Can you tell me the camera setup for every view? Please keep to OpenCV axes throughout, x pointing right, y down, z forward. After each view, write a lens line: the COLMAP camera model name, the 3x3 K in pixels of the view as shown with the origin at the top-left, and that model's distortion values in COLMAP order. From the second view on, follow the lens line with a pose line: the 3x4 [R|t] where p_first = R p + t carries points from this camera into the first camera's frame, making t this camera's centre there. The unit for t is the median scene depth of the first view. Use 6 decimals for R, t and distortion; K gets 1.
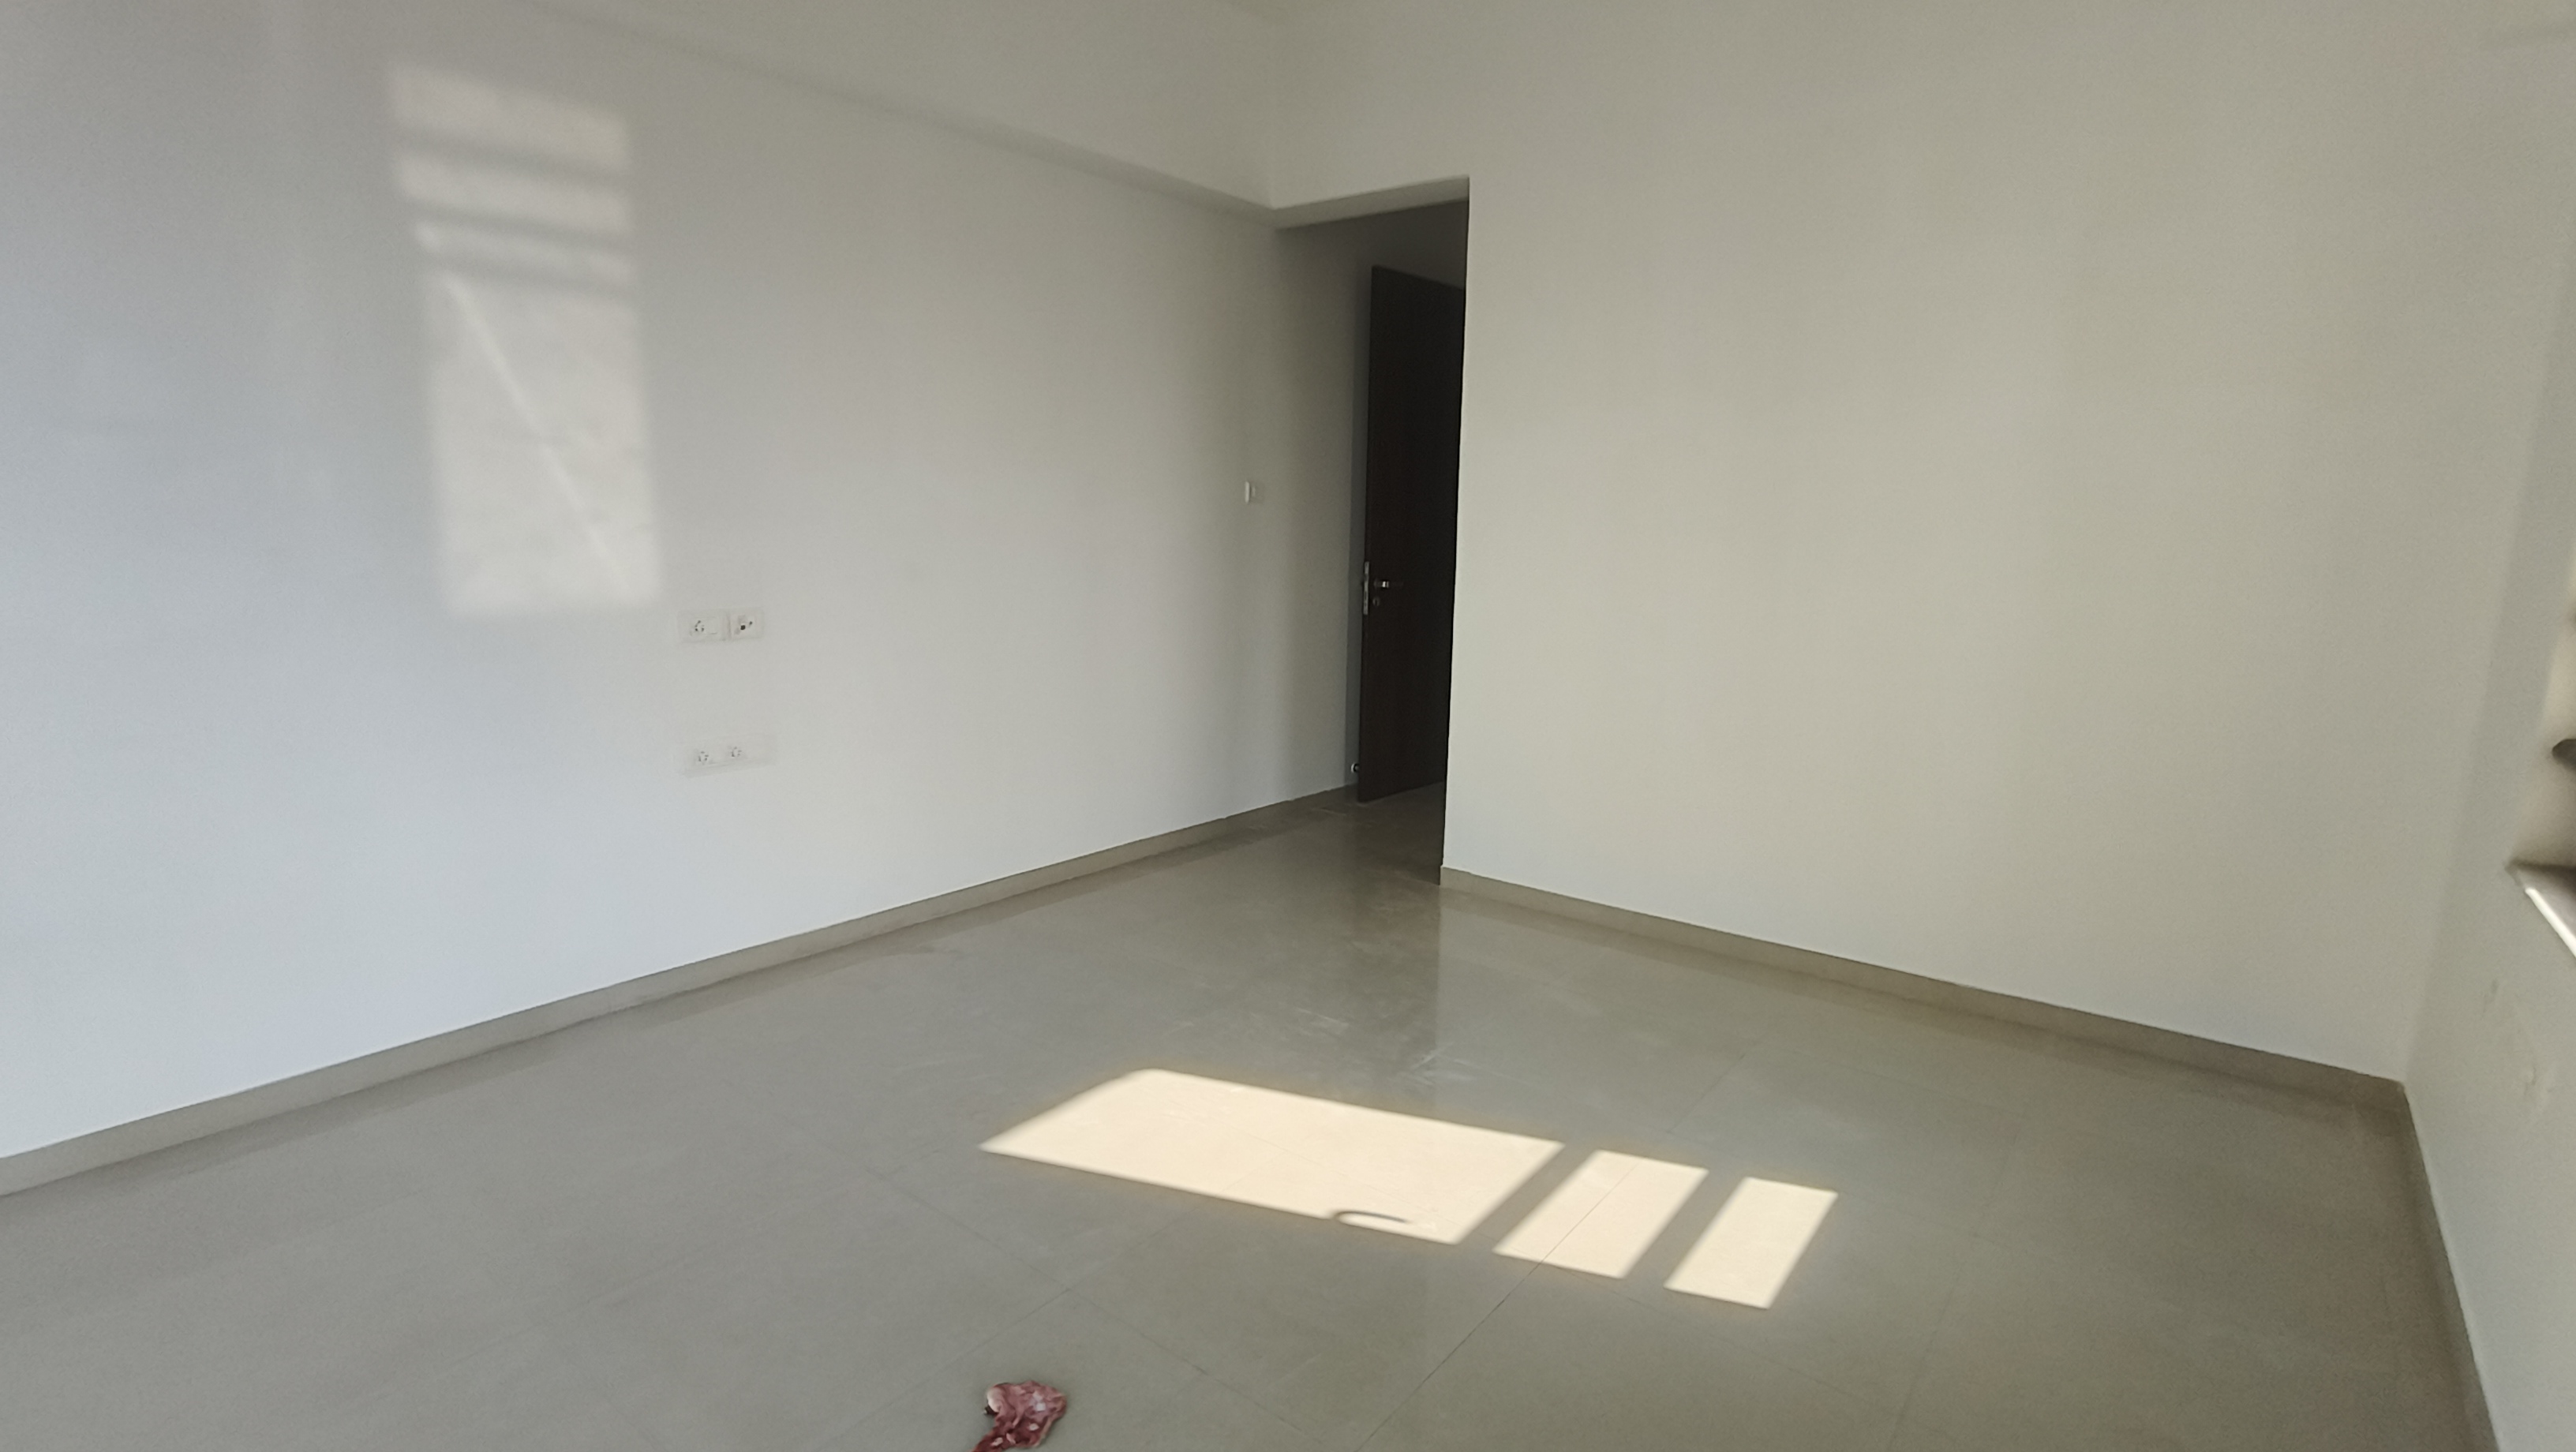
lens RADIAL K [[1182.0, 0, 1288.0], [0, 1182.0, 726.0], [0, 0, 1]] dist [-0.000410, -0.000015]
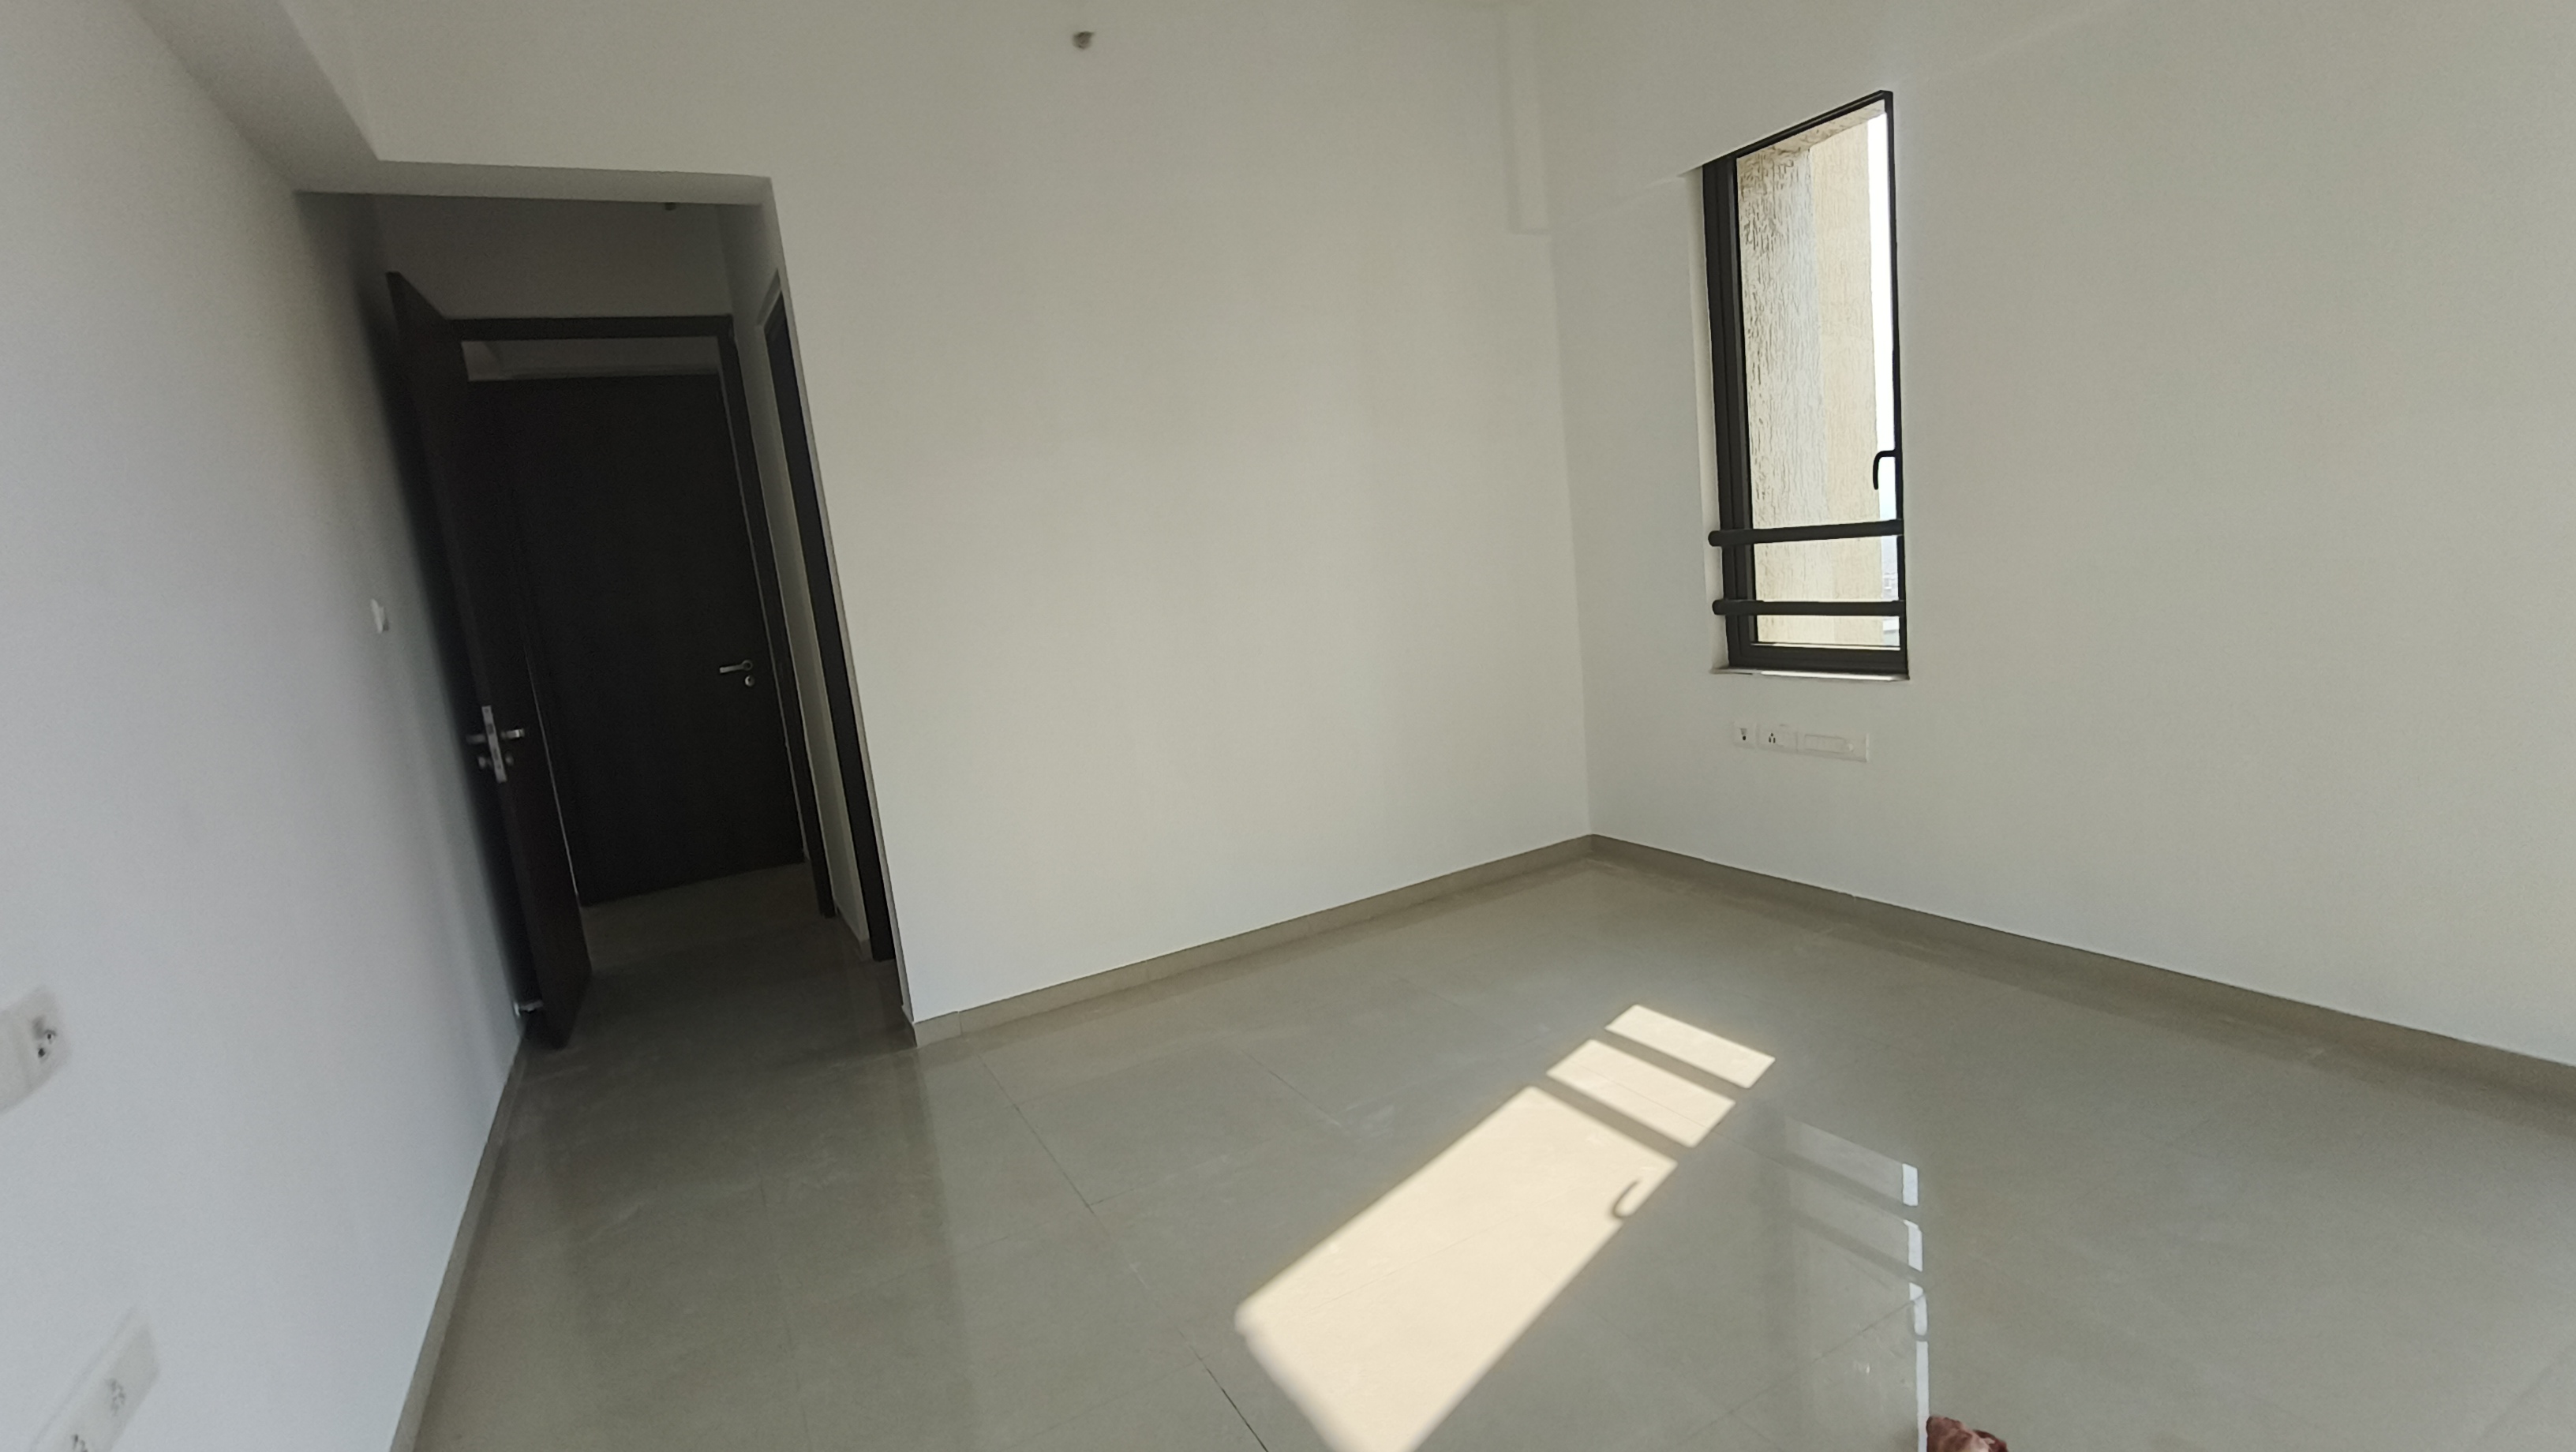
lens RADIAL K [[1218.3, 0, 1288.0], [0, 1218.3, 726.0], [0, 0, 1]] dist [0.000487, 0.000107]
pose [[0.398314, -0.202447, 0.894629, -0.690448], [0.281781, 0.955183, 0.090693, -0.113739], [-0.872895, 0.215965, 0.437508, 0.547155]]
